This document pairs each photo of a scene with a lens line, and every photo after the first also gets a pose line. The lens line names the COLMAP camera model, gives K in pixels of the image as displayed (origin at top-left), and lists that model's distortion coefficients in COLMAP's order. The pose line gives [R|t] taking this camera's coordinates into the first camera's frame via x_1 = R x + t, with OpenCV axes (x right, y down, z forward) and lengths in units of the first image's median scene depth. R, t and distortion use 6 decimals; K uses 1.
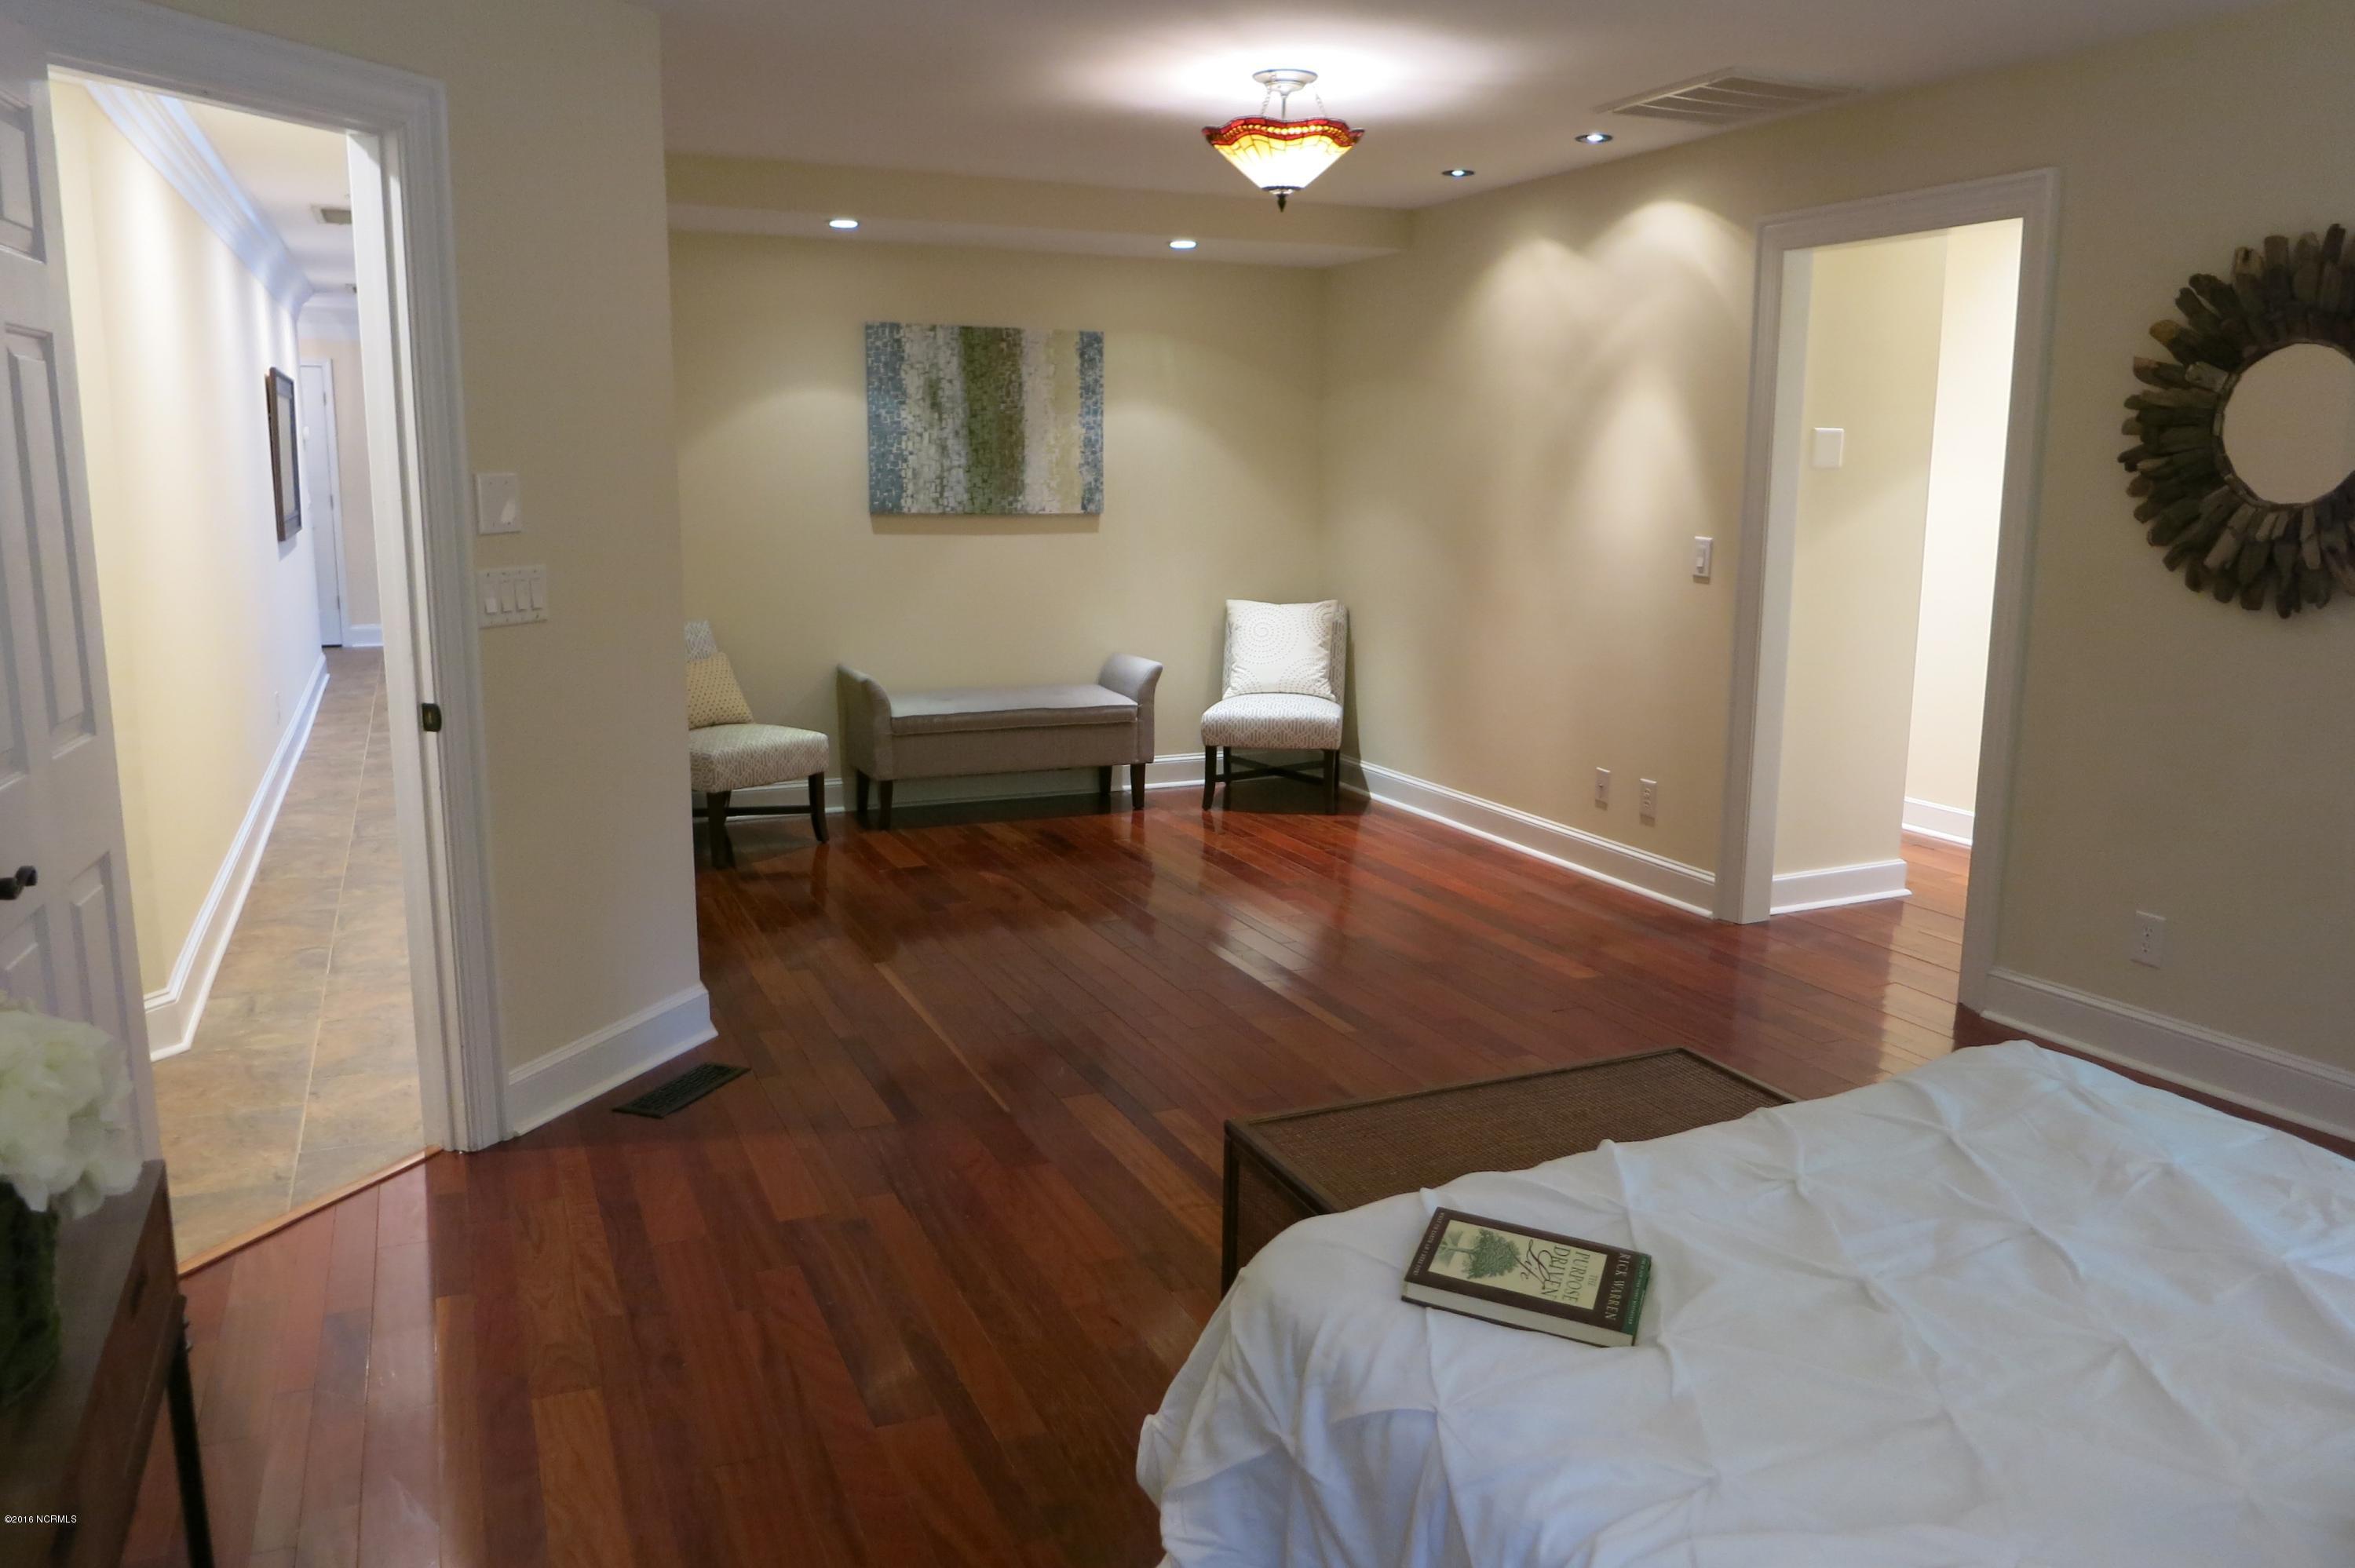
lens RADIAL K [[1694.3, 0, 1173.6], [0, 1694.3, 778.9], [0, 0, 1]] dist [-0.033880, -0.005966]
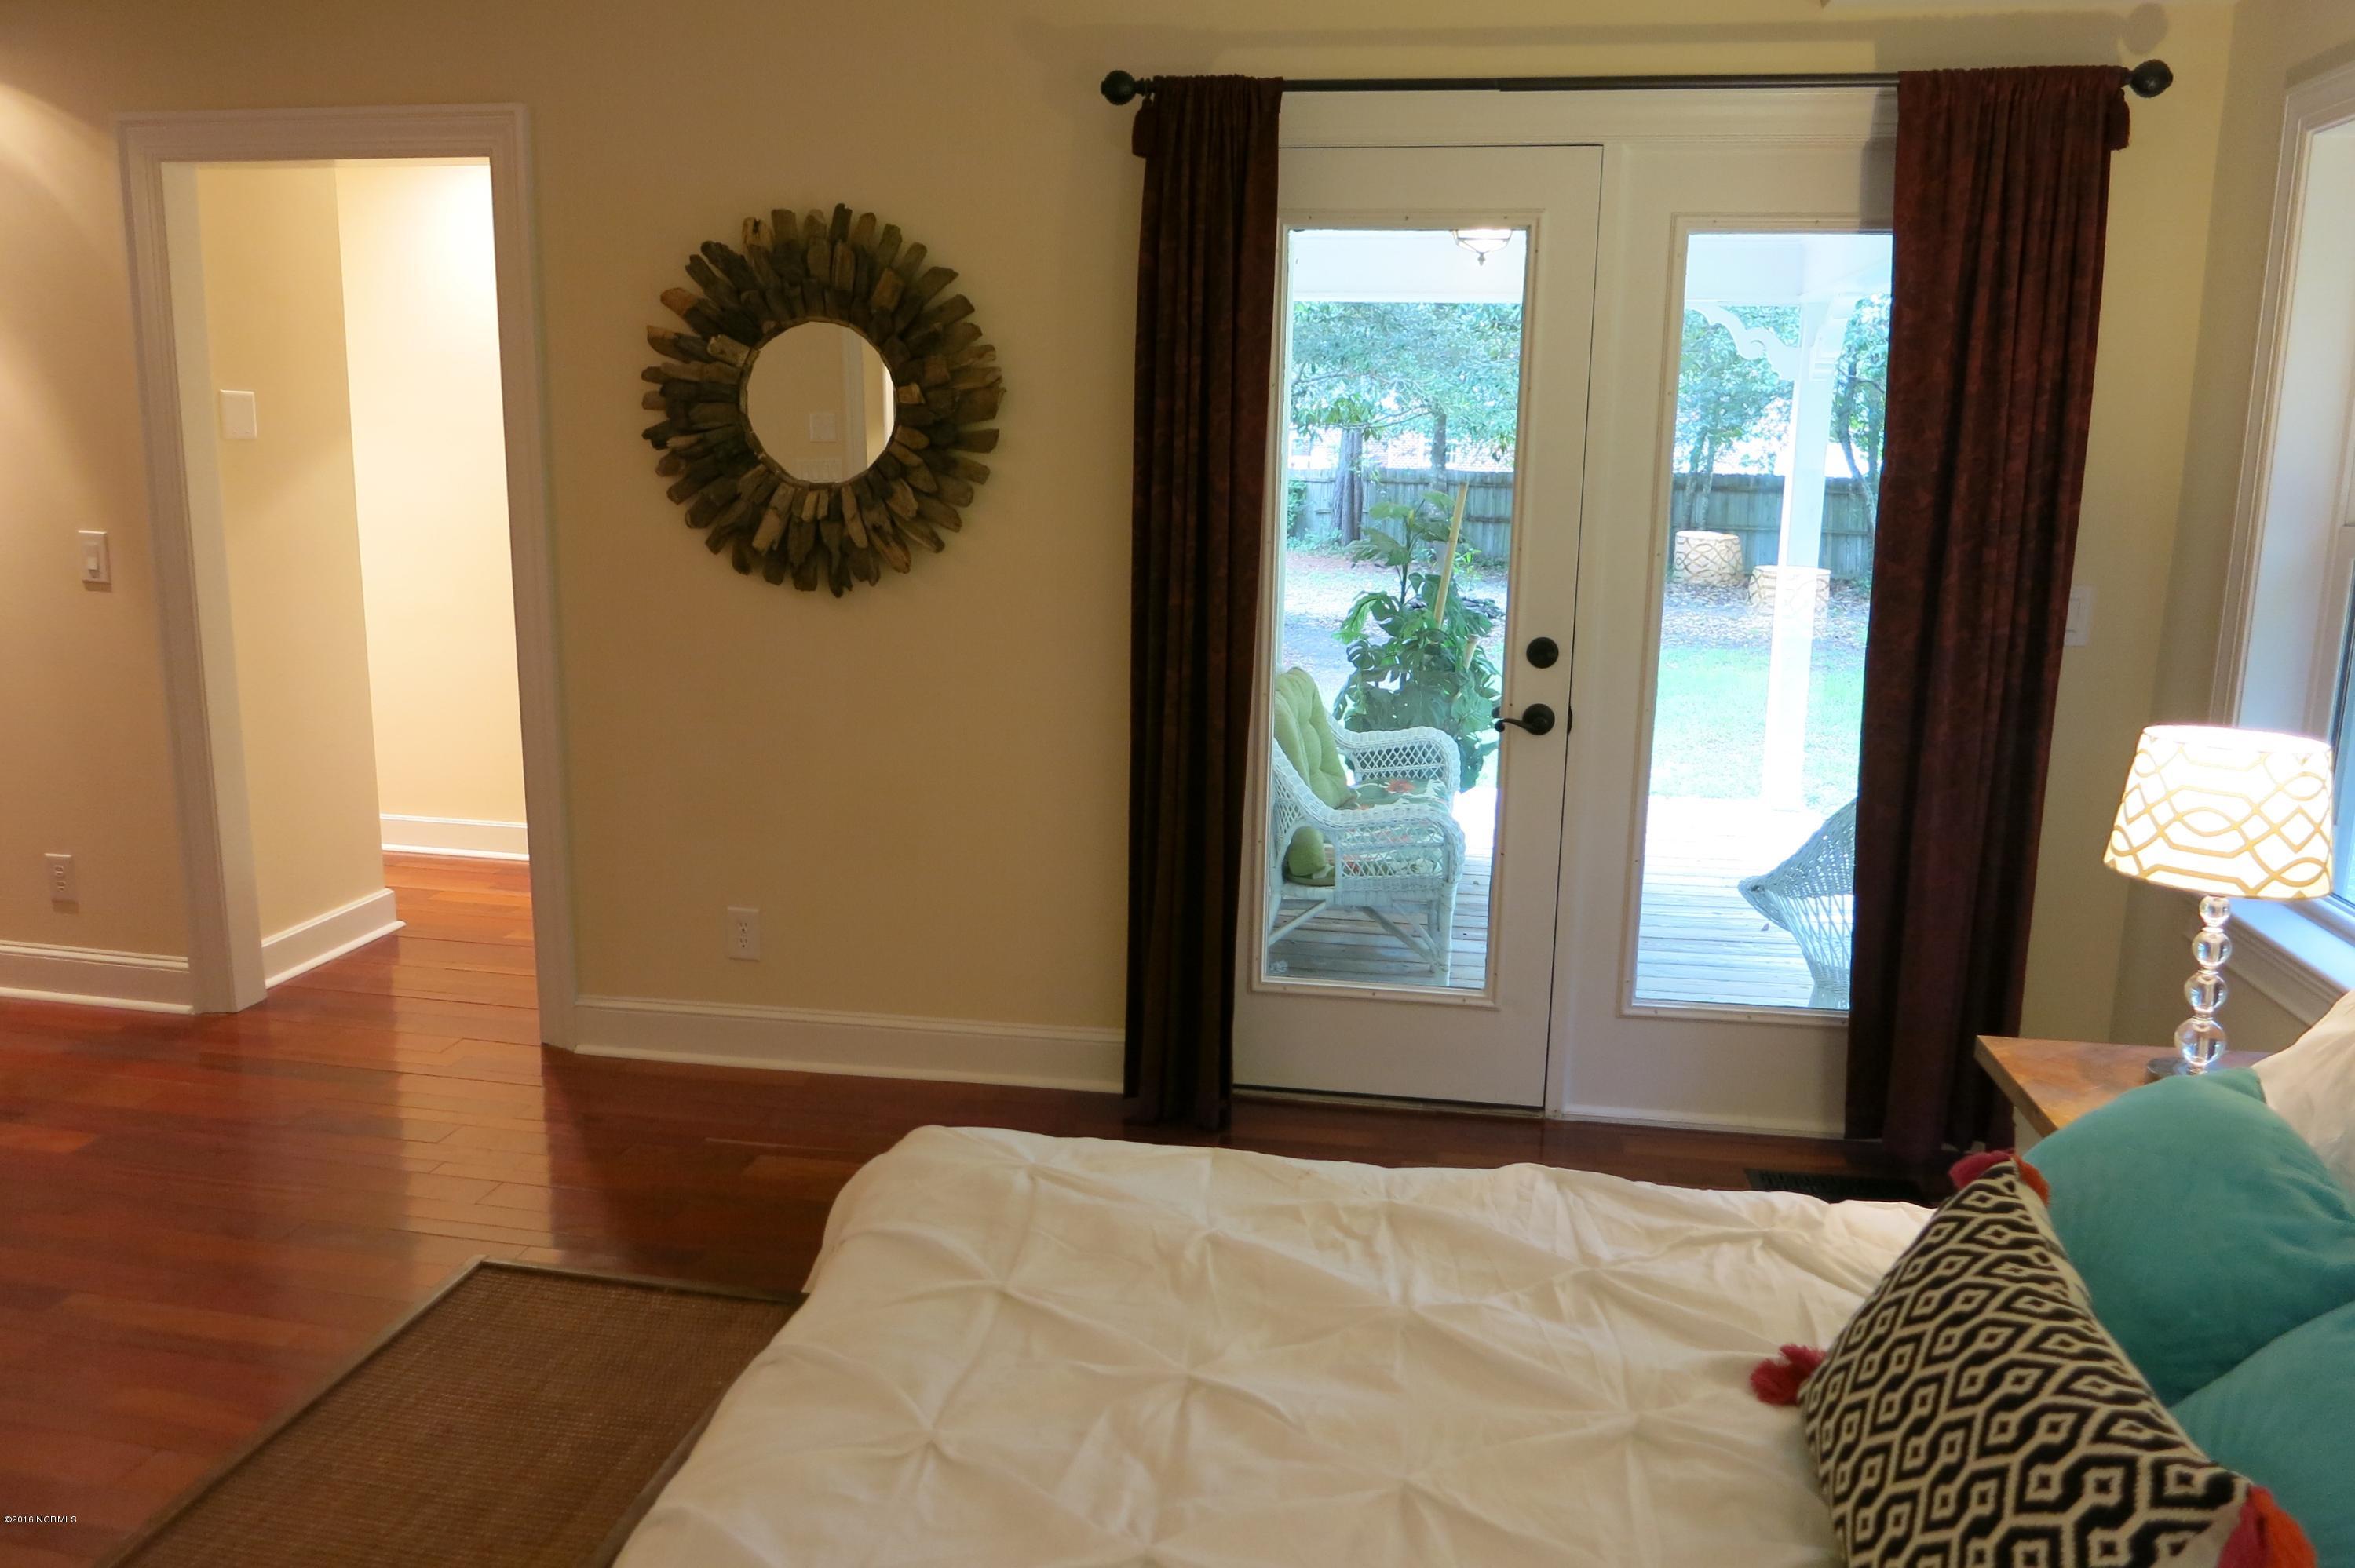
lens RADIAL K [[1694.3, 0, 1173.6], [0, 1694.3, 778.9], [0, 0, 1]] dist [-0.033880, -0.005966]
pose [[0.552469, -0.153225, 0.819329, -0.071516], [0.132308, 0.986617, 0.095296, -0.055881], [-0.822966, 0.055756, 0.565348, 0.250241]]
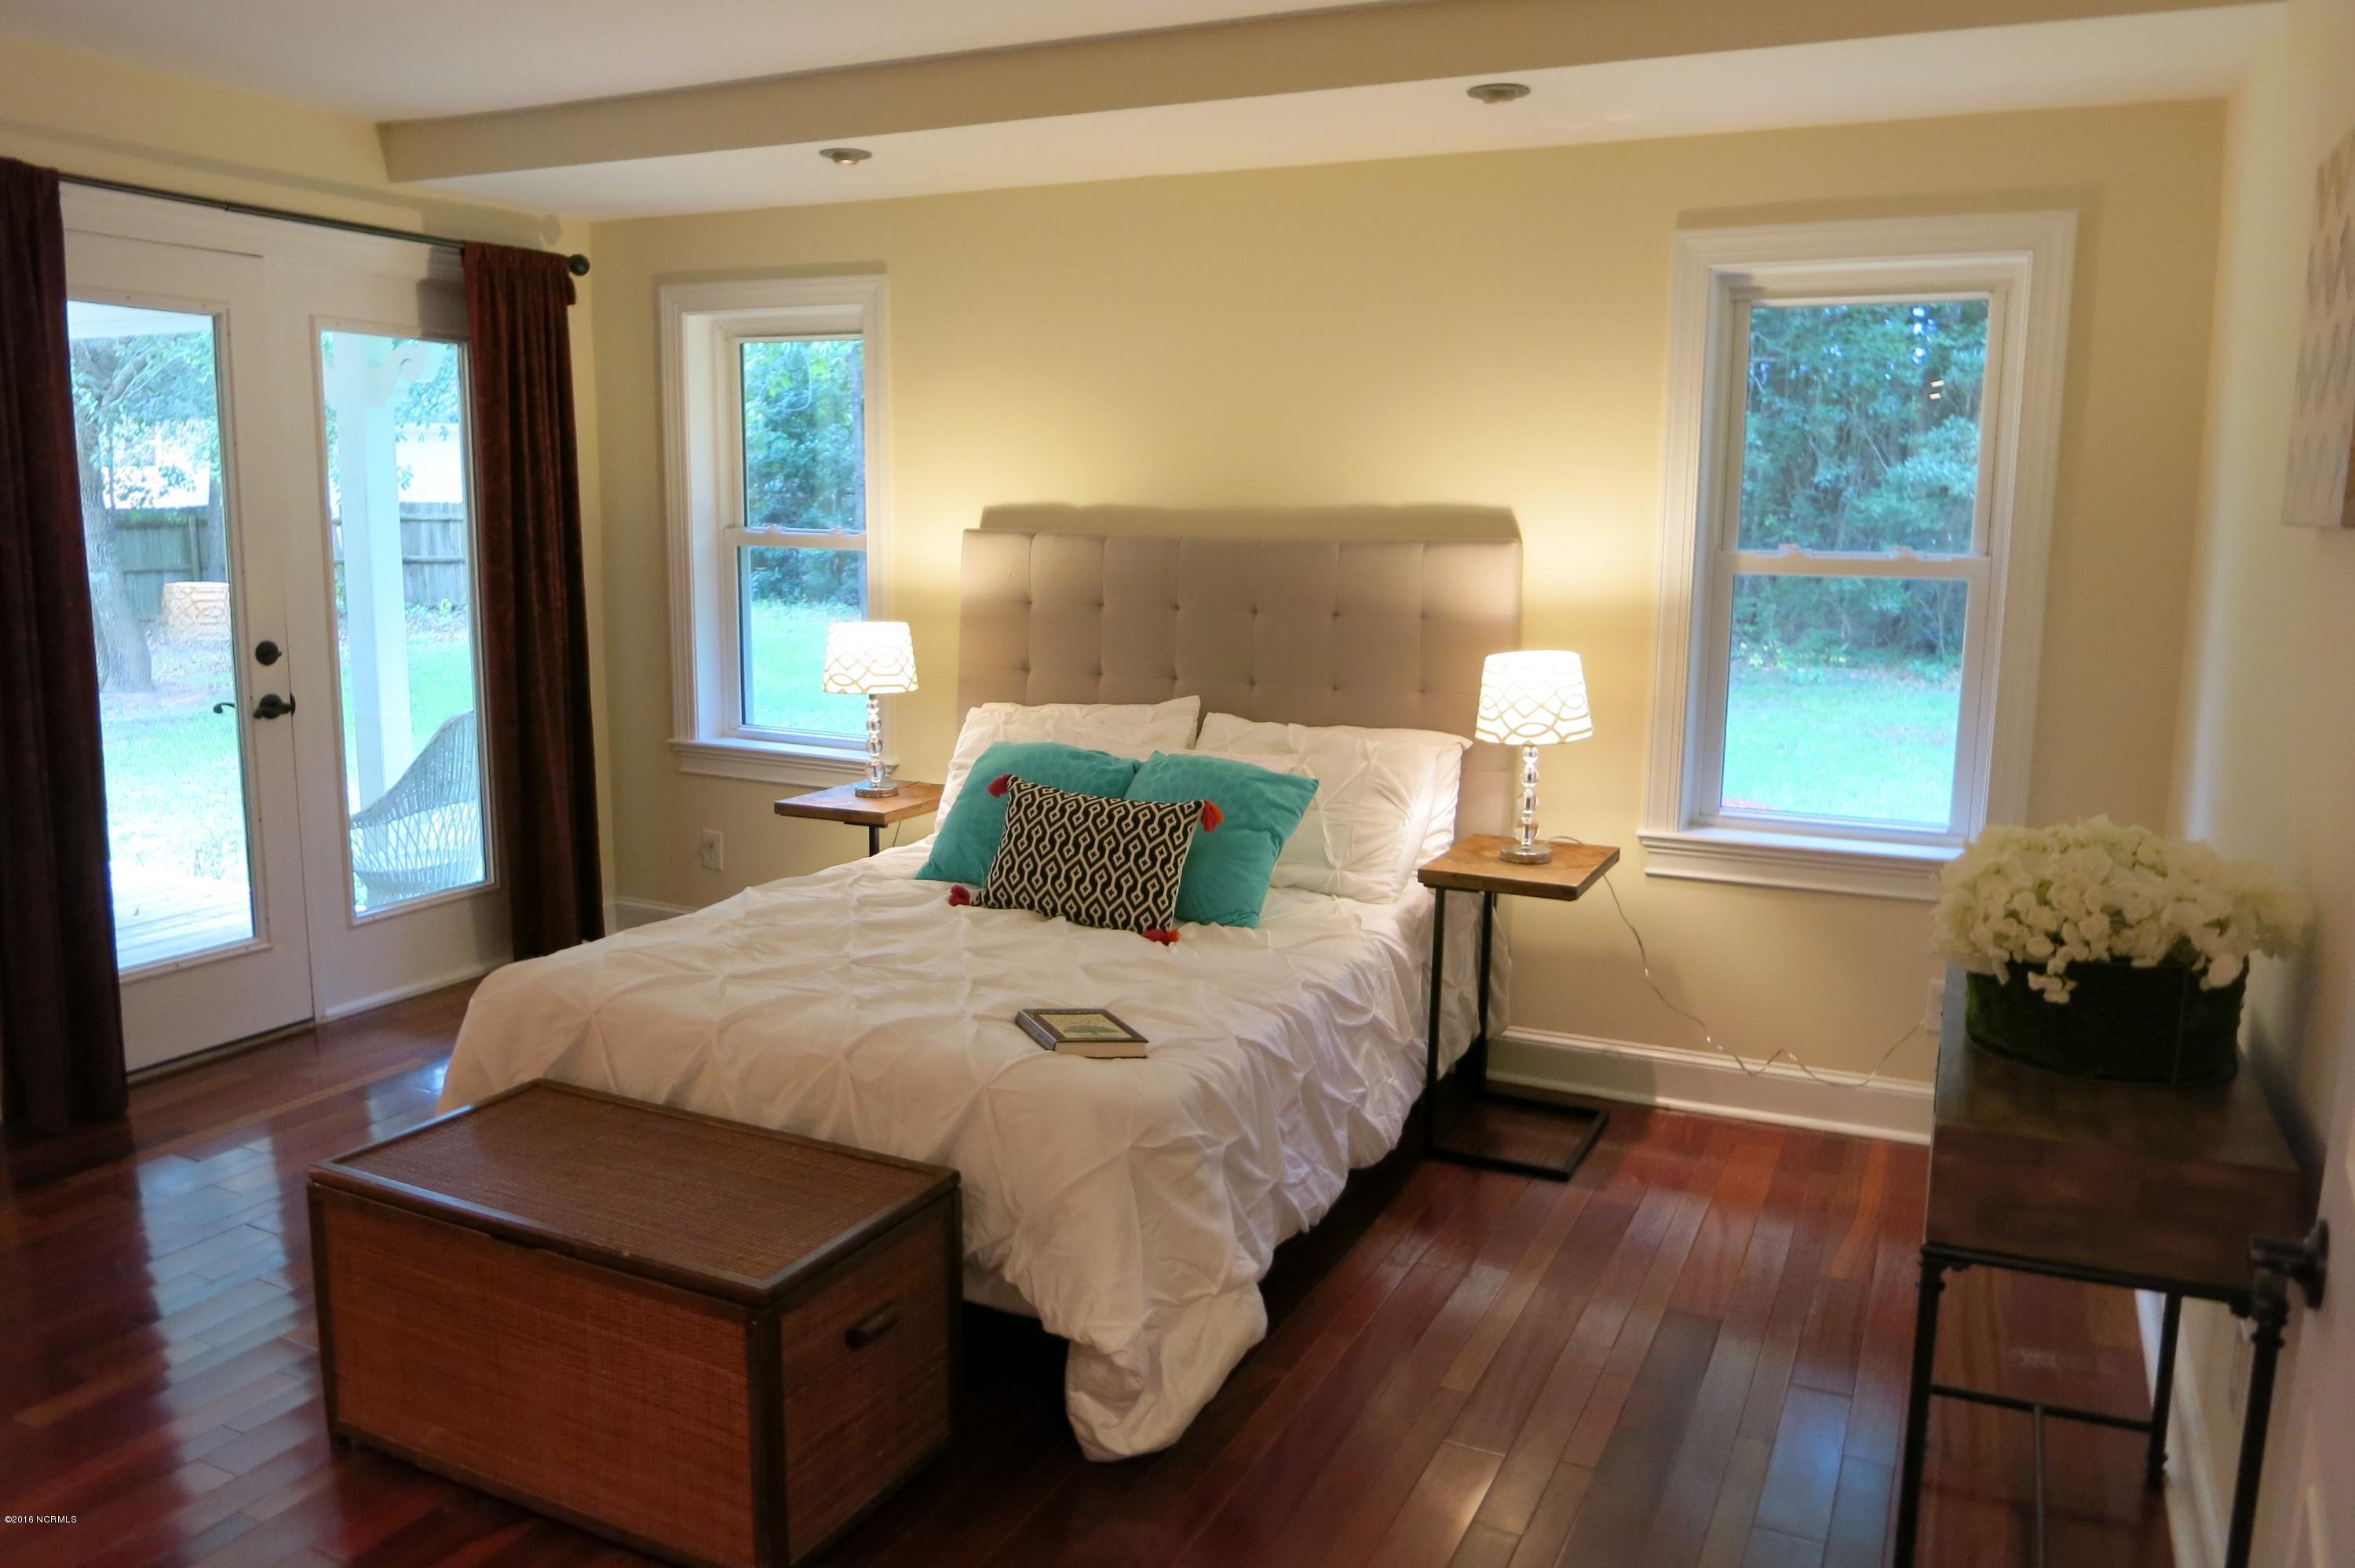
lens RADIAL K [[1694.3, 0, 1173.6], [0, 1694.3, 778.9], [0, 0, 1]] dist [-0.033880, -0.005966]
pose [[-0.647411, -0.127040, 0.751478, -0.457823], [0.123524, 0.955483, 0.267946, -0.155305], [-0.752064, 0.266297, -0.602897, 0.837308]]
